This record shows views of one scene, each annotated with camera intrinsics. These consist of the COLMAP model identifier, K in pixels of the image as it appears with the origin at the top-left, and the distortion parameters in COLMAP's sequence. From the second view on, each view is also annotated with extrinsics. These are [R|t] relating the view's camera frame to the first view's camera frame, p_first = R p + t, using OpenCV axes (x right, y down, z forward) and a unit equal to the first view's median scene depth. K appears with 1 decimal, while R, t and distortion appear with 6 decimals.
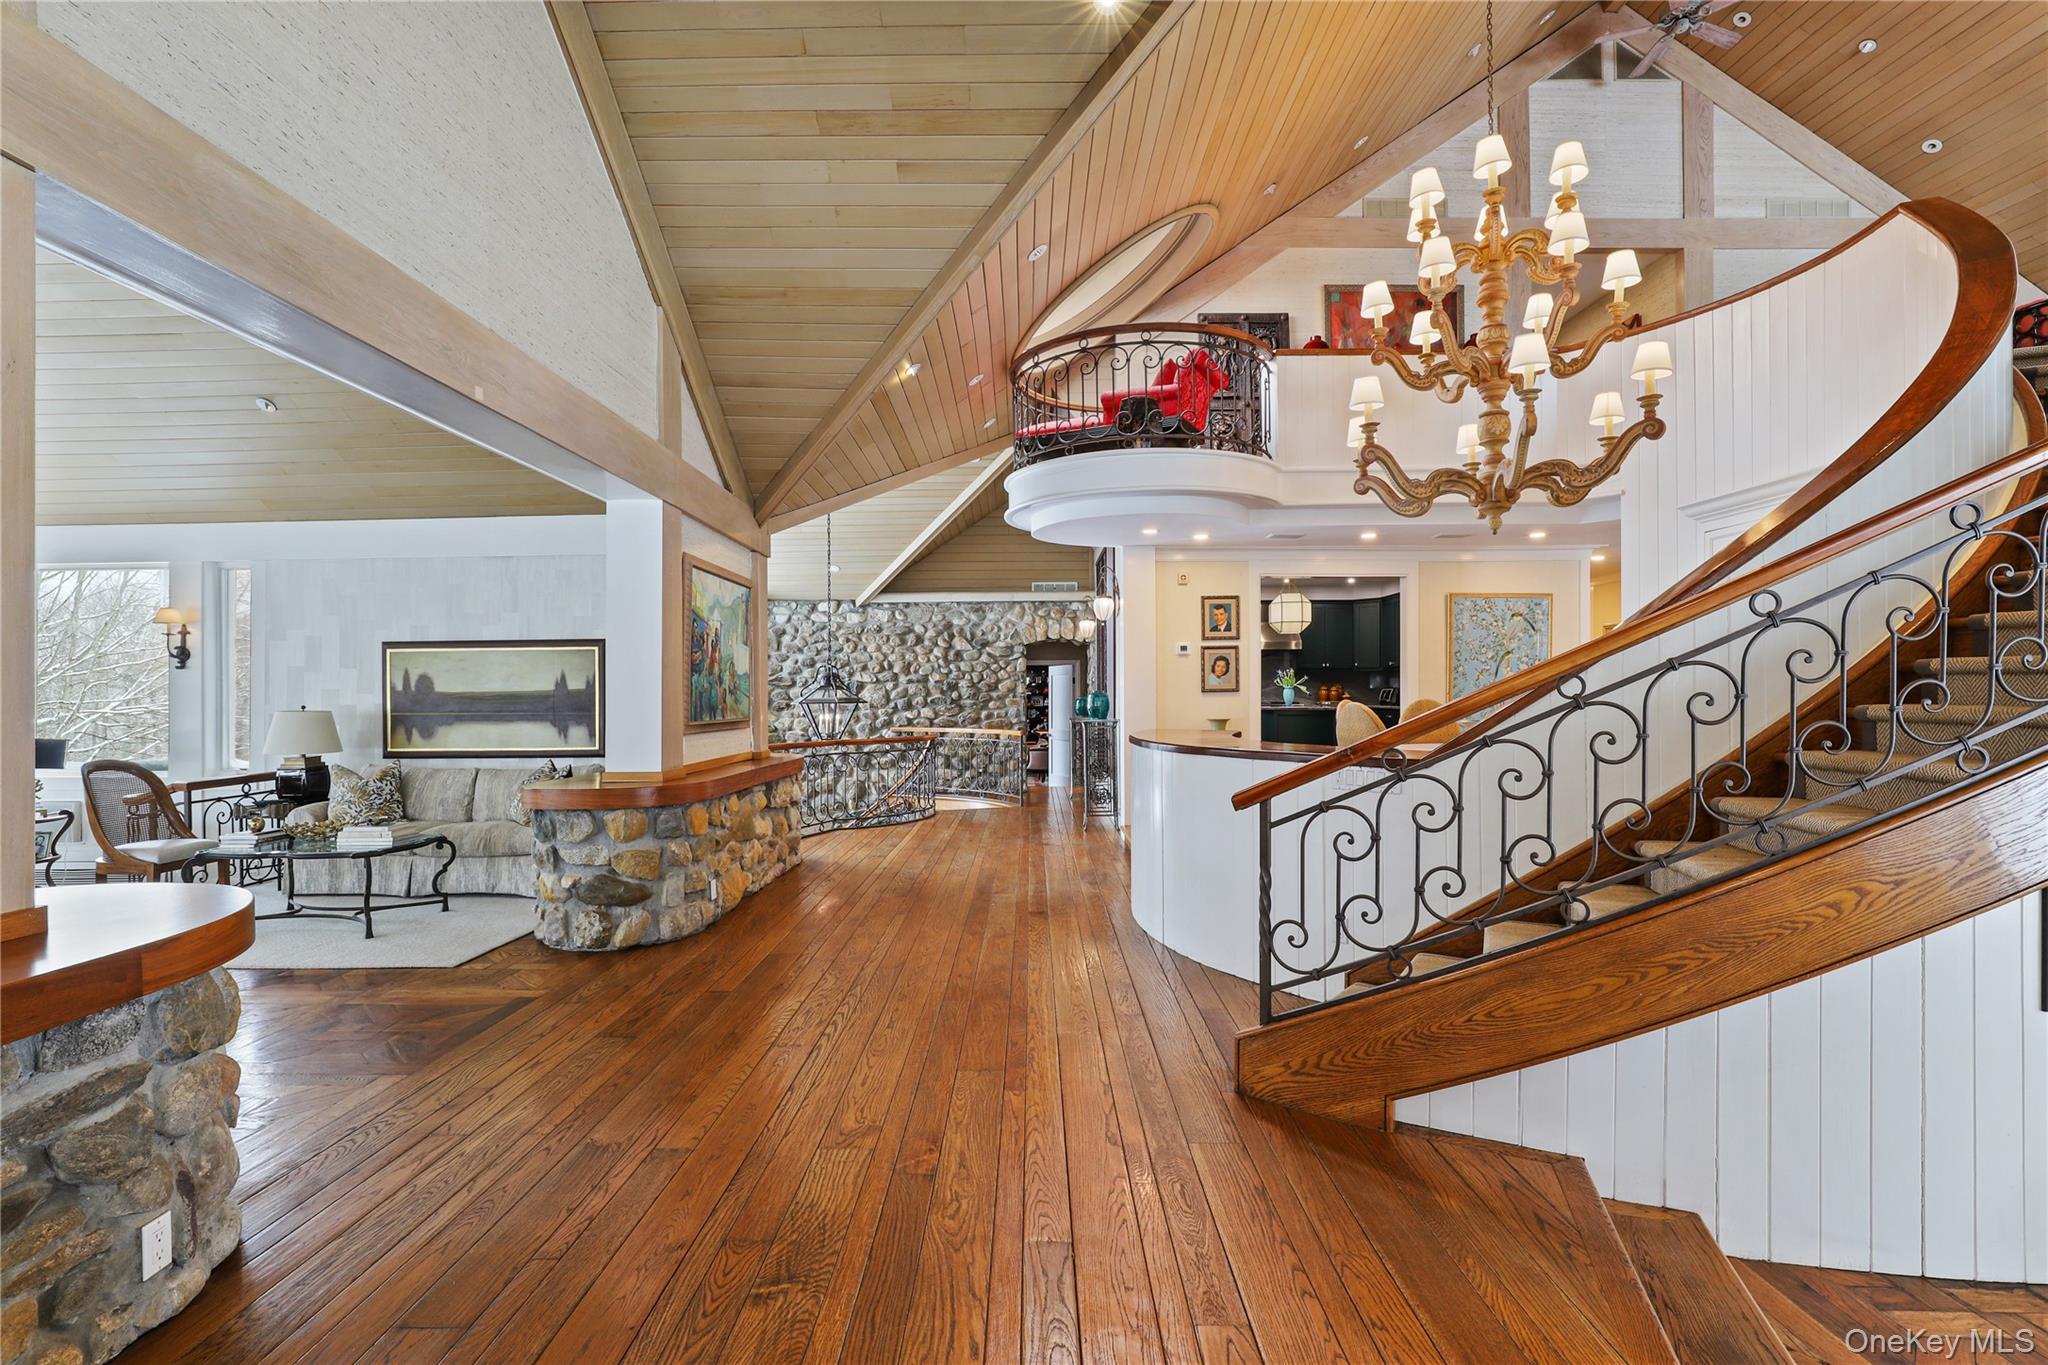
lens RADIAL K [[927.1, 0, 1033.6], [0, 927.1, 686.5], [0, 0, 1]] dist [0.000262, -0.000046]
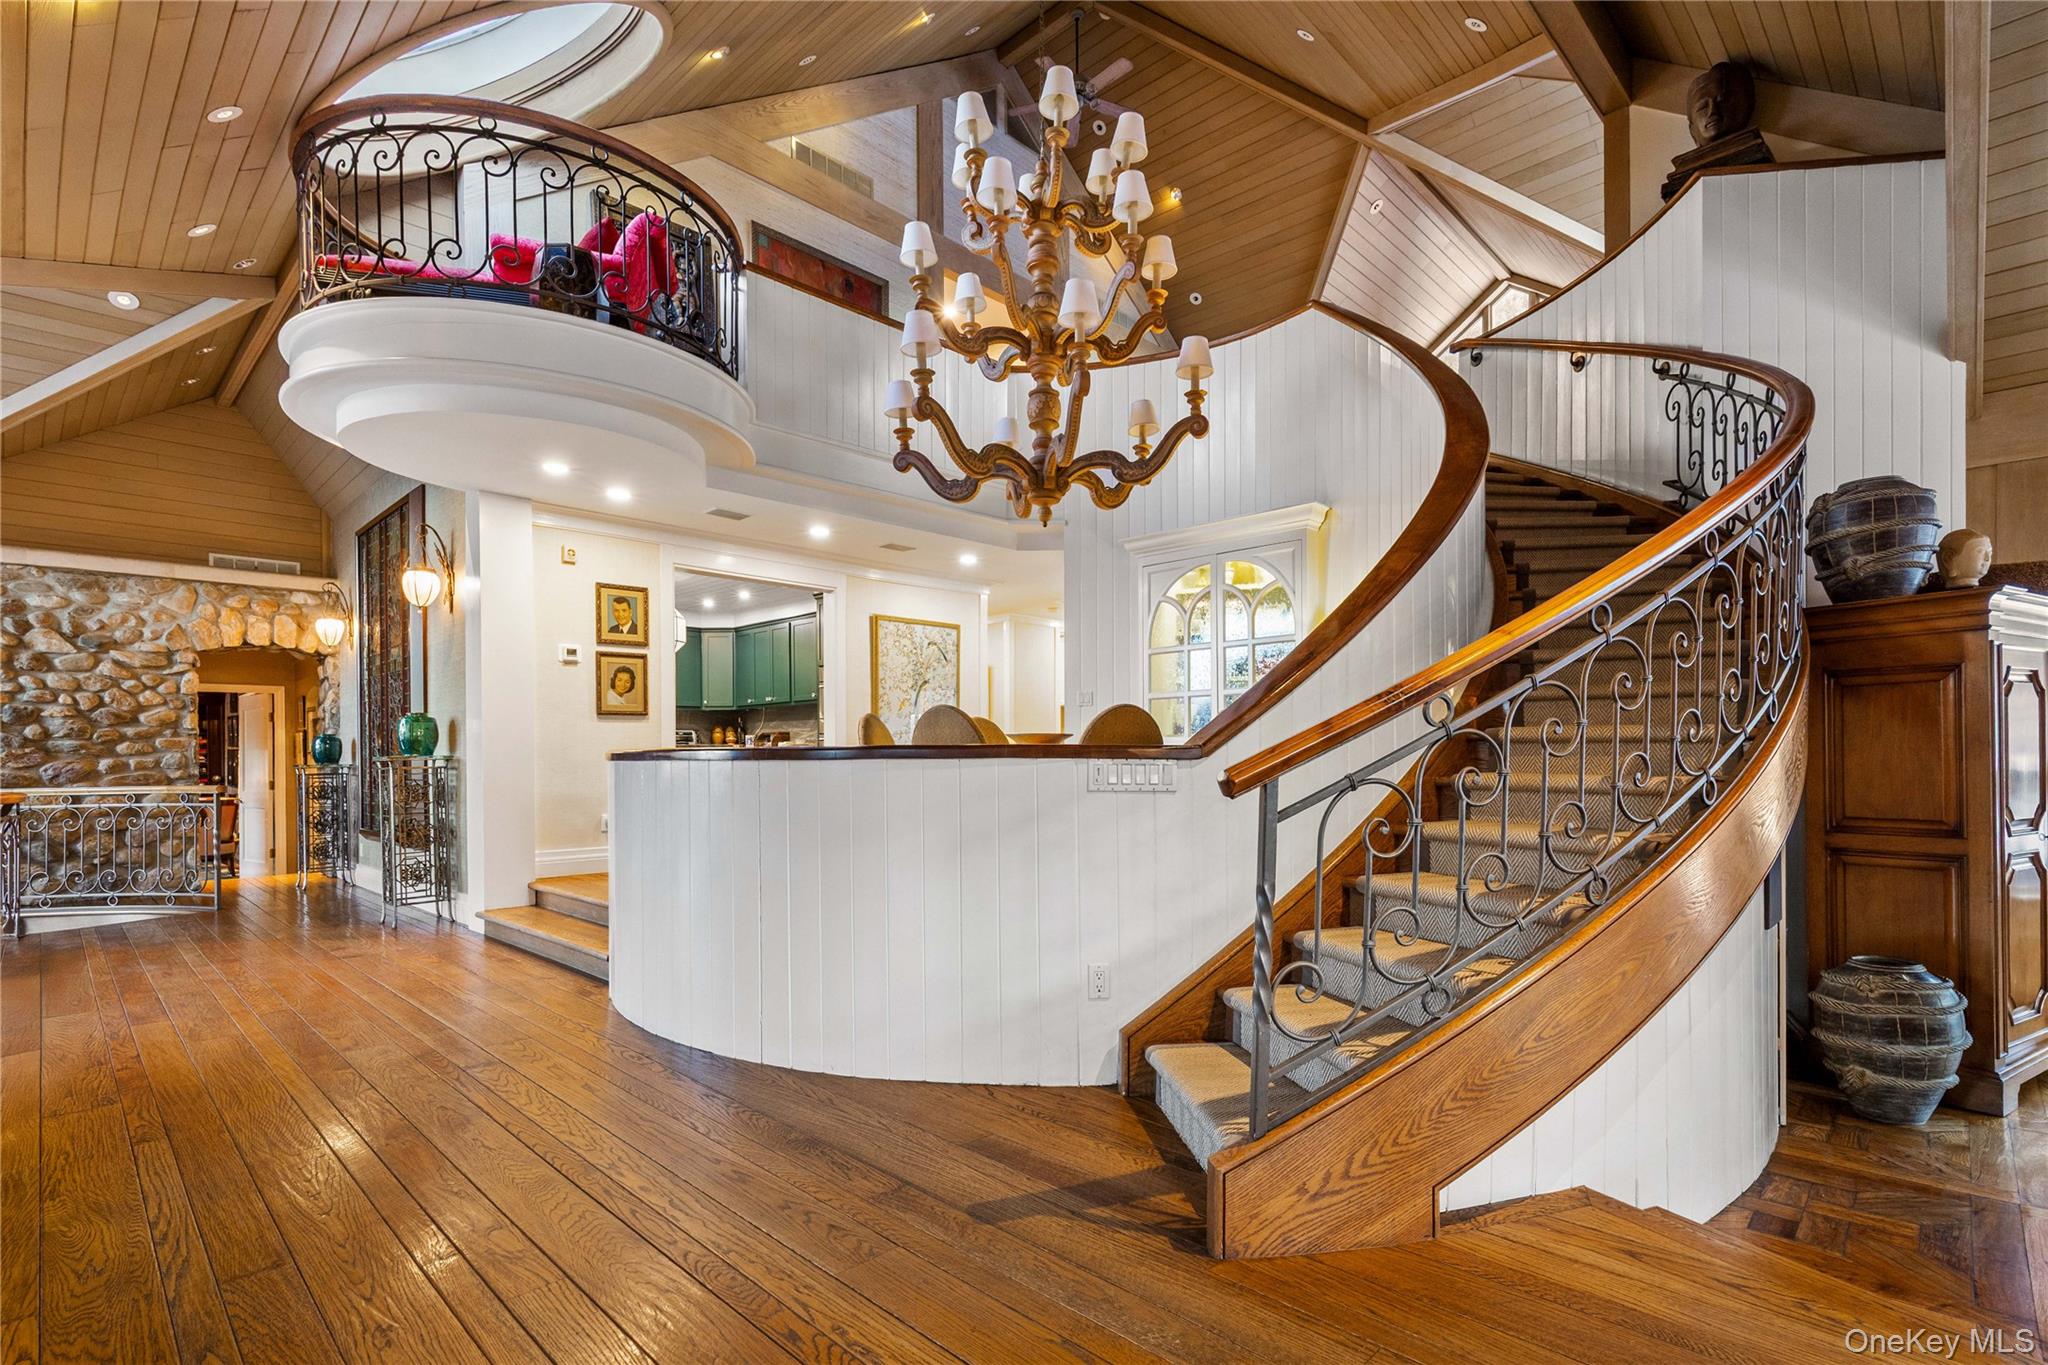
lens RADIAL K [[959.2, 0, 1044.0], [0, 959.2, 744.6], [0, 0, 1]] dist [0.003307, 0.000873]
pose [[0.698206, 0.002672, 0.715892, -0.075085], [0.003575, 0.999968, -0.007219, 0.023987], [-0.715888, 0.007600, 0.698174, 0.151748]]
